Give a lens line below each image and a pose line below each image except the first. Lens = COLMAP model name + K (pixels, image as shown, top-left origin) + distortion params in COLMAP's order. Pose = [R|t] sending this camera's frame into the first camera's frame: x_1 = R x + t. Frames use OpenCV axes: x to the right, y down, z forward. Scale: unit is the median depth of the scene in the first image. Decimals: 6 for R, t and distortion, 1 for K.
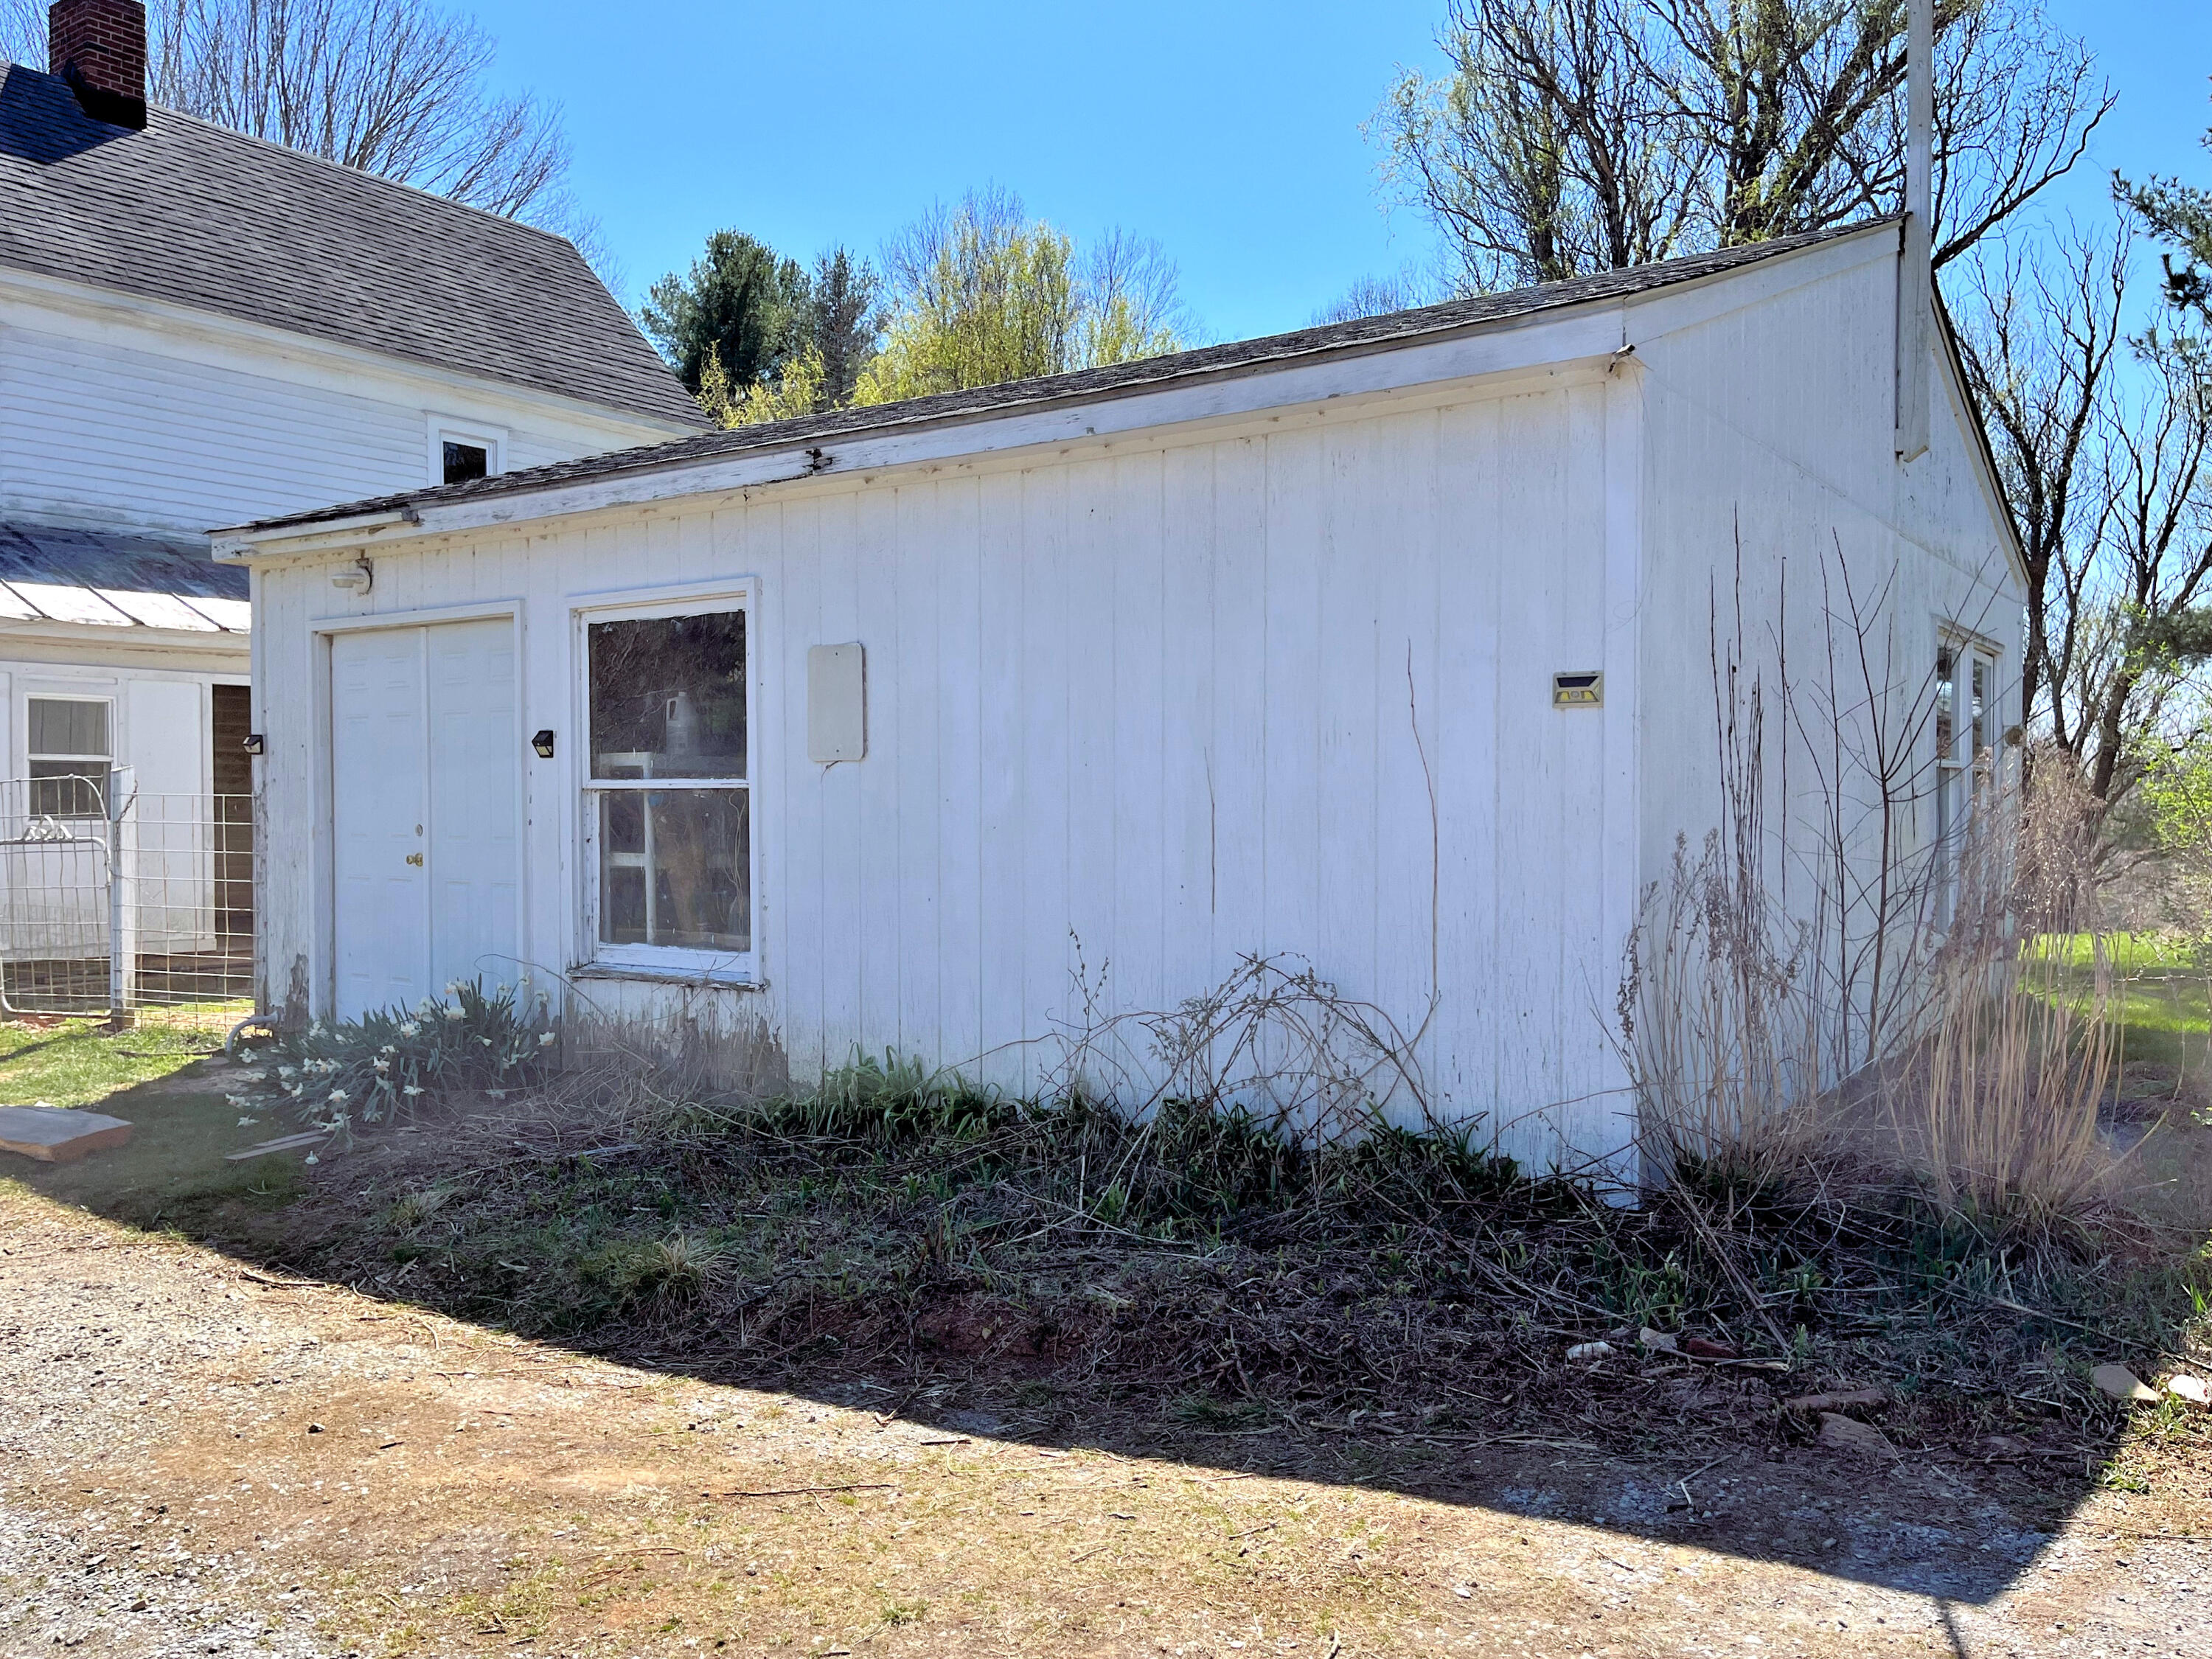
lens RADIAL K [[1727.9, 0, 1106.0], [0, 1727.9, 829.5], [0, 0, 1]] dist [0.083324, -0.117974]
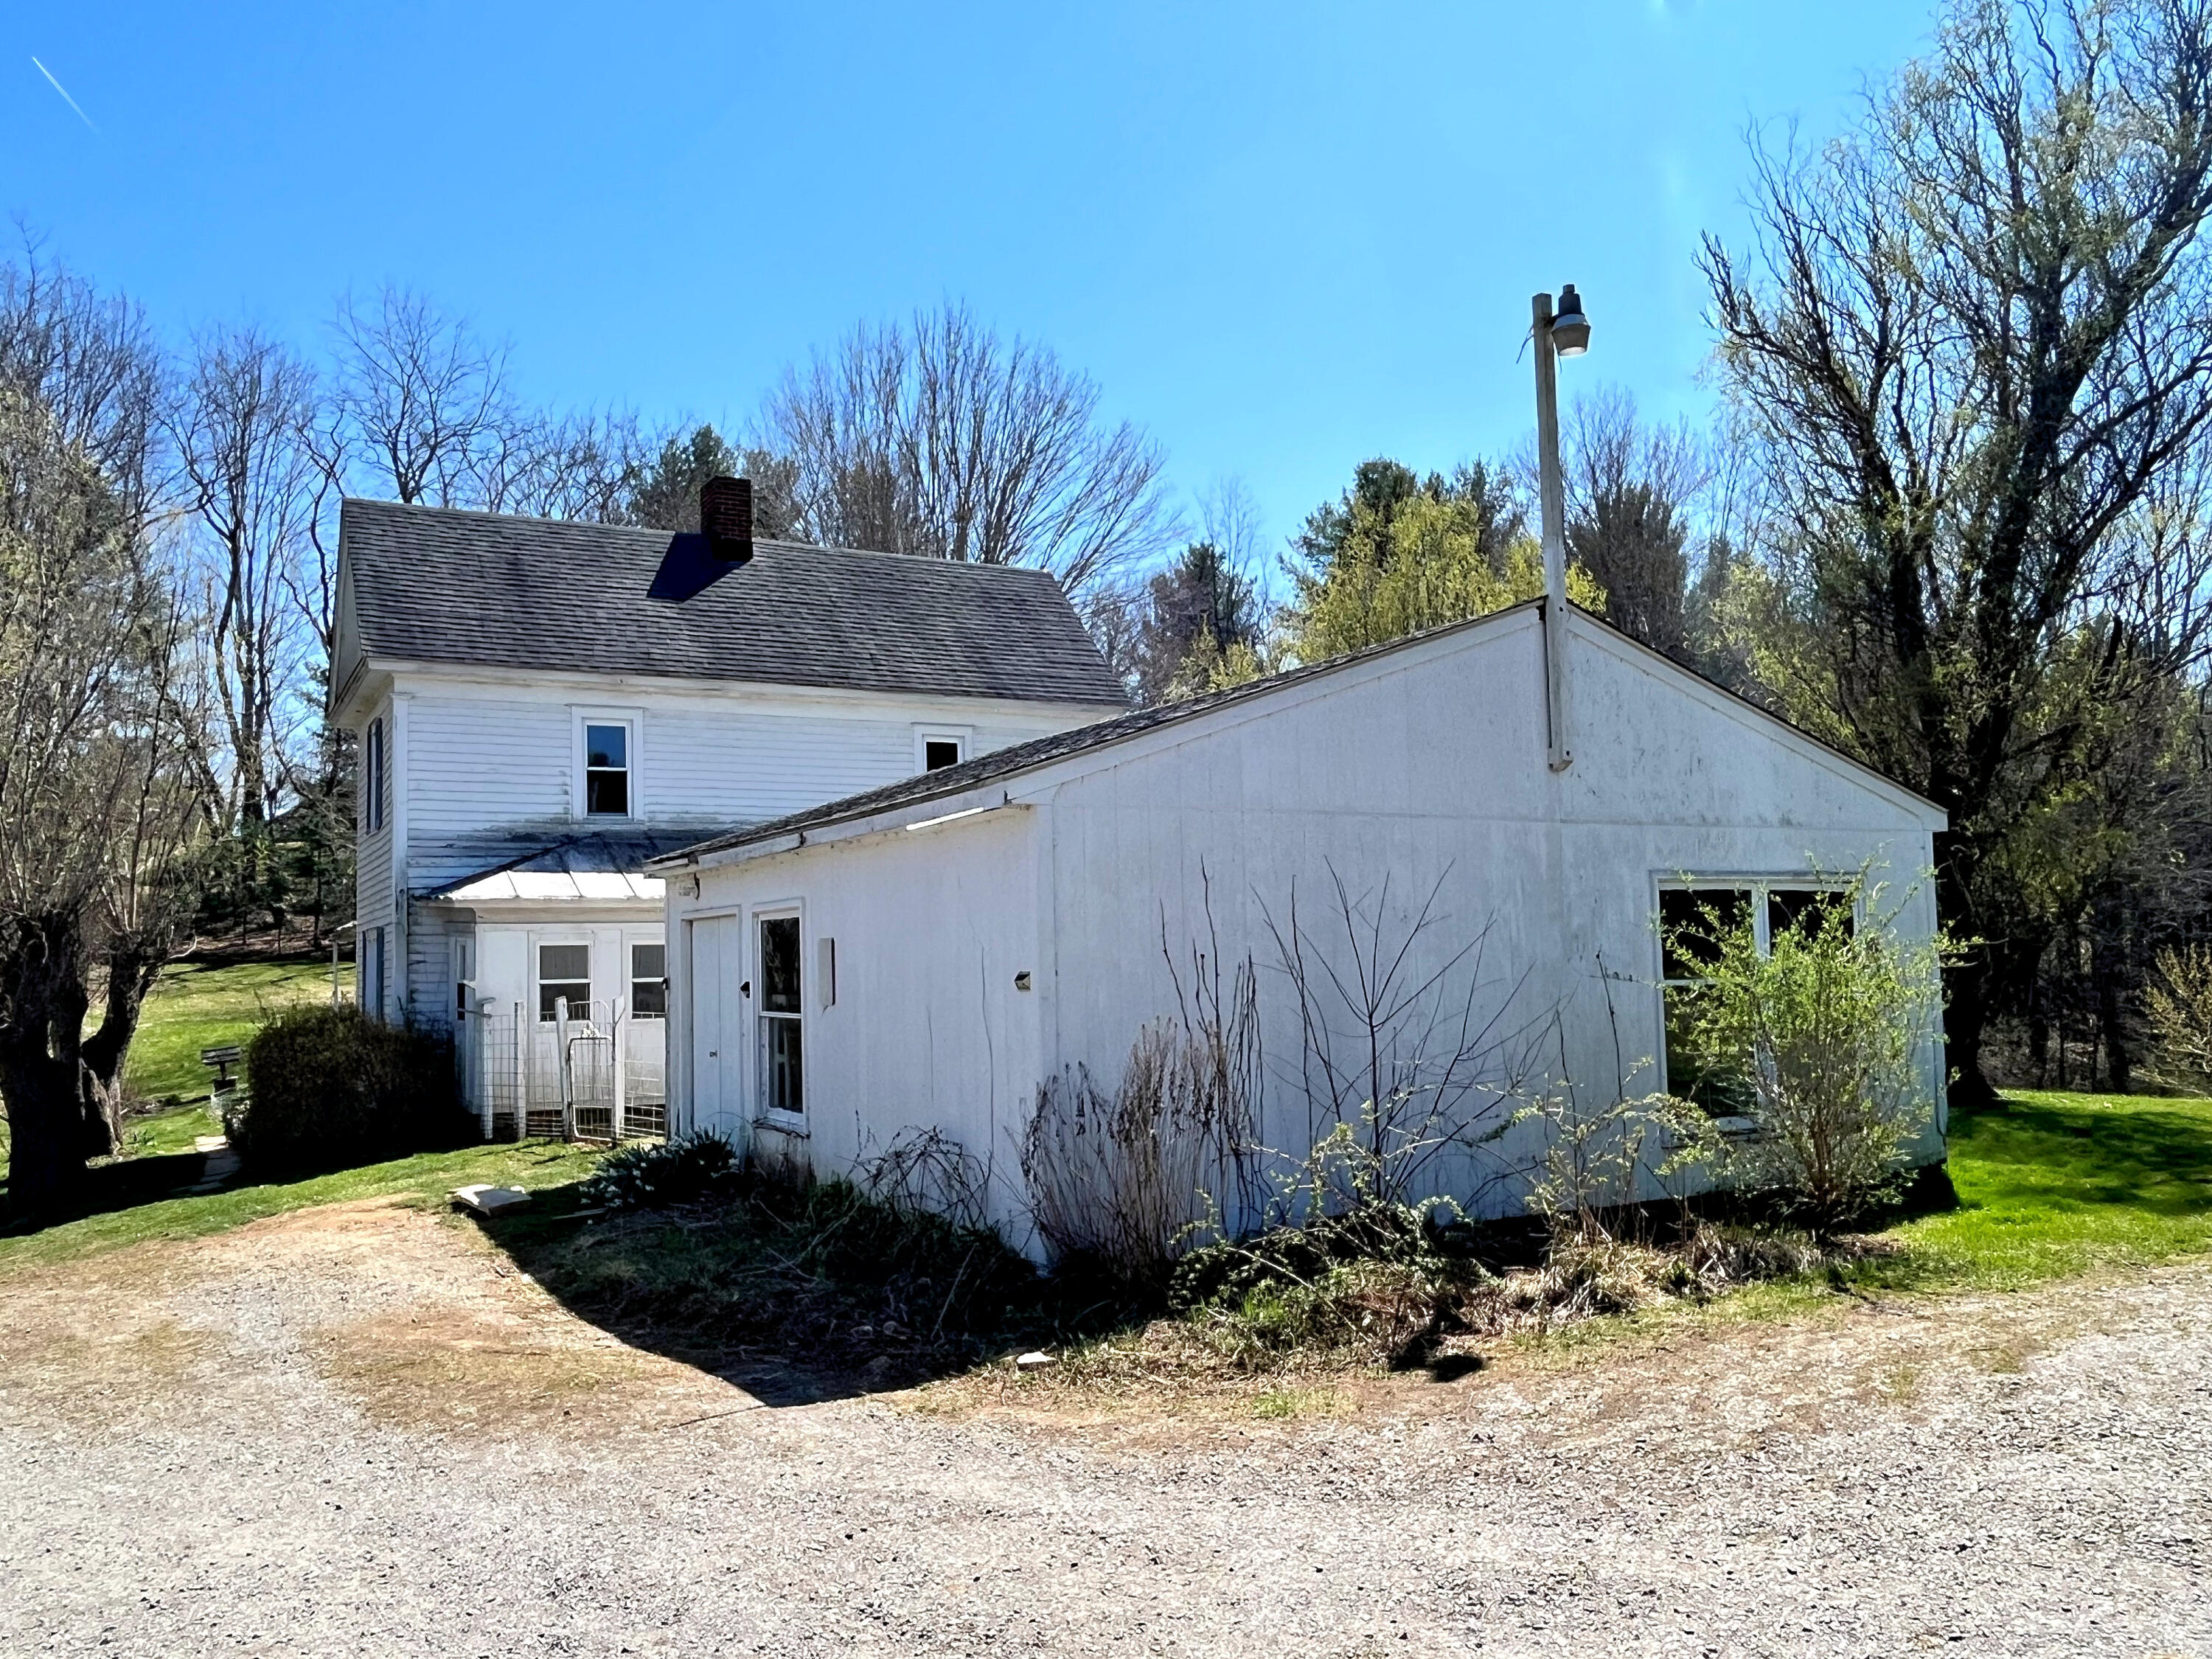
lens RADIAL K [[1613.3, 0, 1007.9], [0, 1613.3, 829.8], [0, 0, 1]] dist [-0.000302, -0.000159]
pose [[0.890342, -0.056065, -0.451826, 0.294947], [0.012167, 0.994965, -0.099485, -0.020675], [0.455129, 0.083079, 0.886541, -0.144008]]
